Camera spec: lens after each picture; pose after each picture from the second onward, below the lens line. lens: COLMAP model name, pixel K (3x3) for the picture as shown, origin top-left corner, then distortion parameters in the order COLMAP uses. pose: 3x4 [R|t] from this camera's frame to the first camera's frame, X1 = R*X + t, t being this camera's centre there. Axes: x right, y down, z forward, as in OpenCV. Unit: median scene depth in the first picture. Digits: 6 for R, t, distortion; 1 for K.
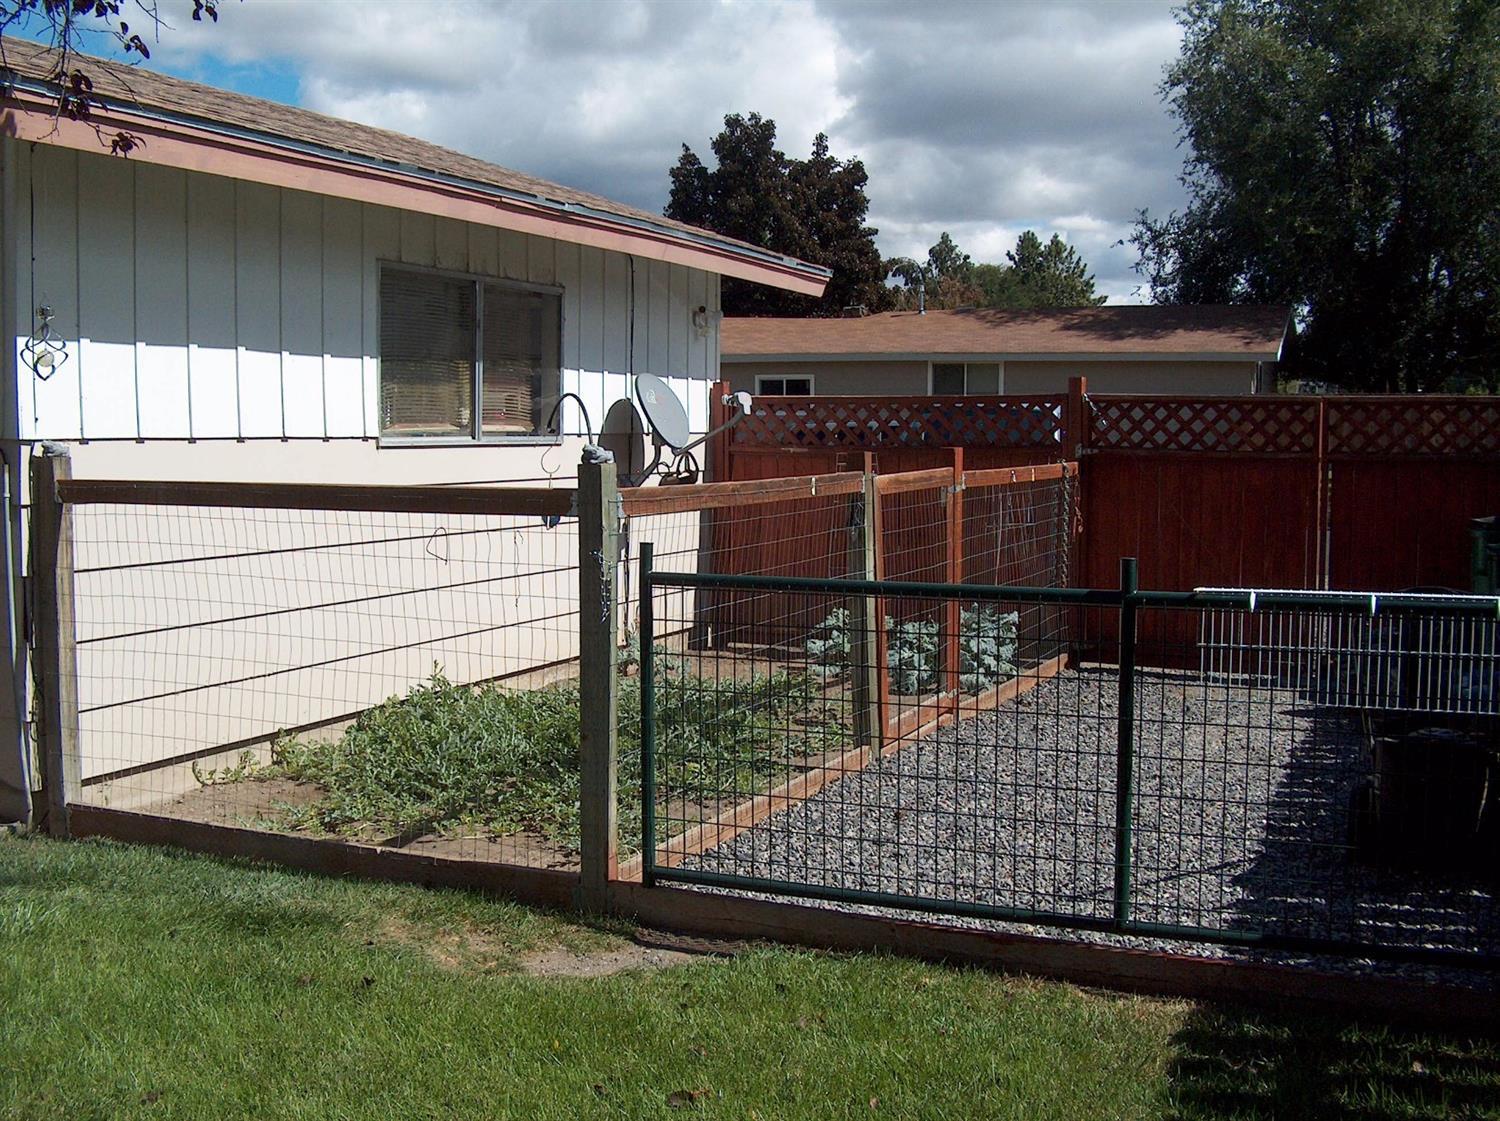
lens RADIAL K [[1650.4, 0, 748.7], [0, 1650.4, 582.2], [0, 0, 1]] dist [-0.143735, 0.070463]
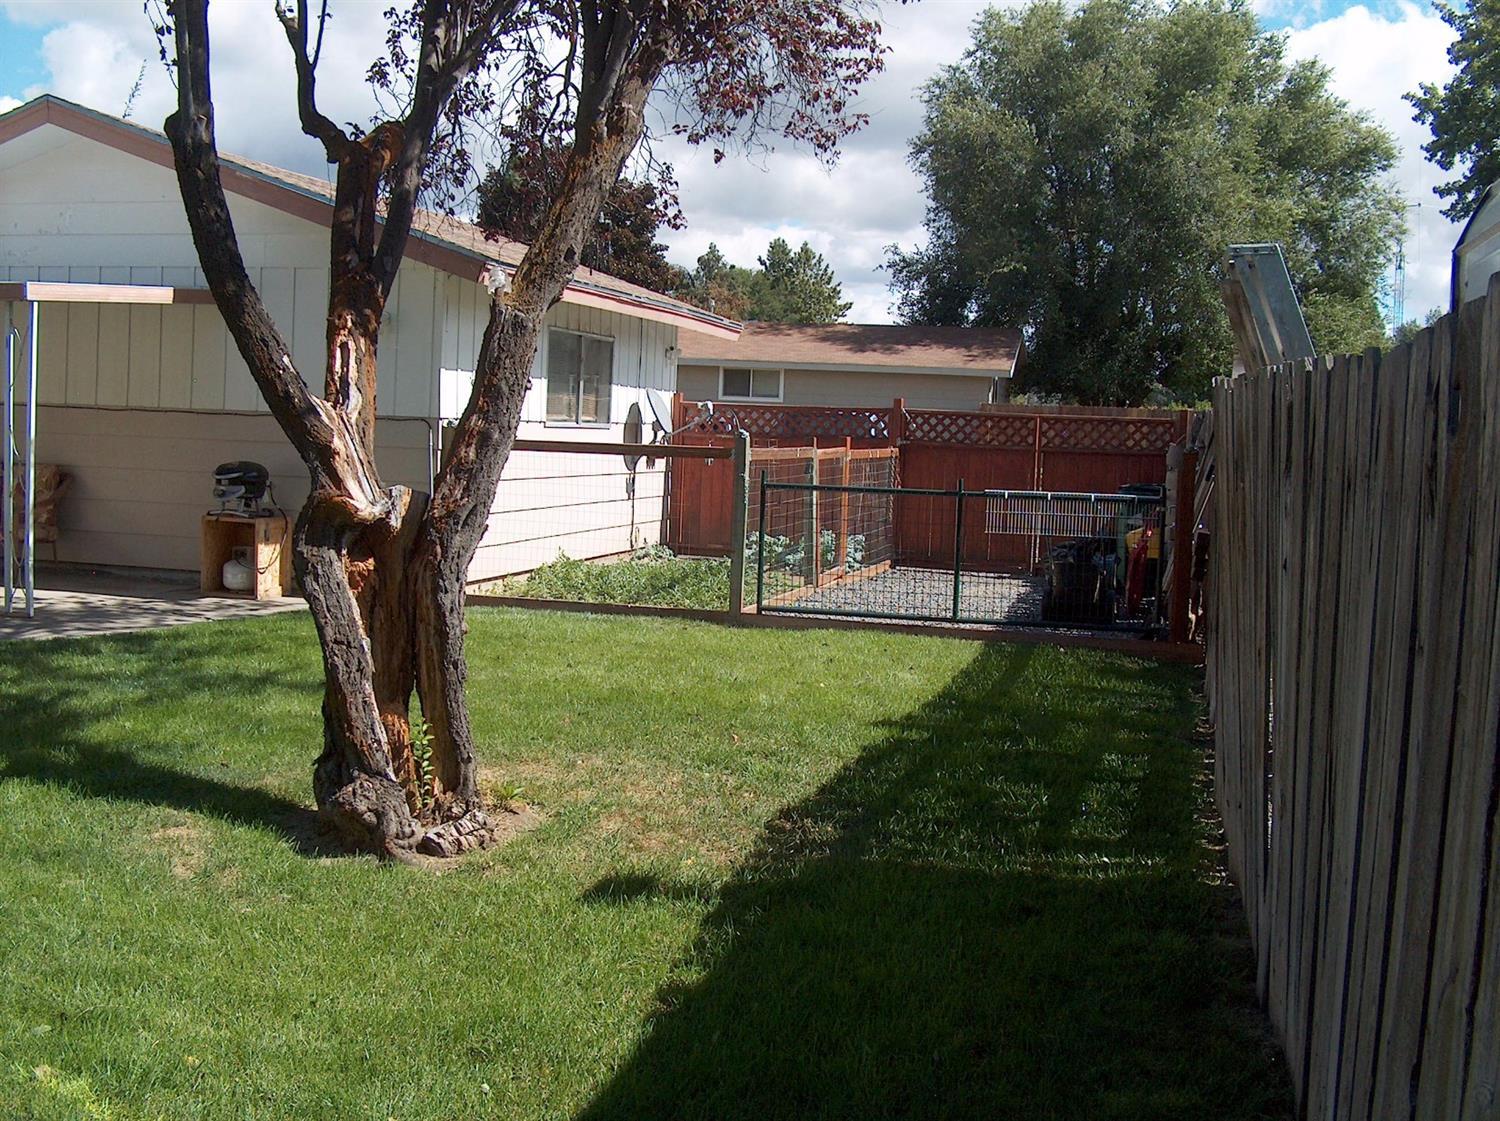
lens RADIAL K [[1650.4, 0, 748.7], [0, 1650.4, 582.2], [0, 0, 1]] dist [-0.143735, 0.070463]
pose [[0.986908, 0.017861, 0.160295, -0.227000], [-0.018608, 0.999822, 0.003159, 0.064069], [-0.160210, -0.006100, 0.987064, -0.674114]]
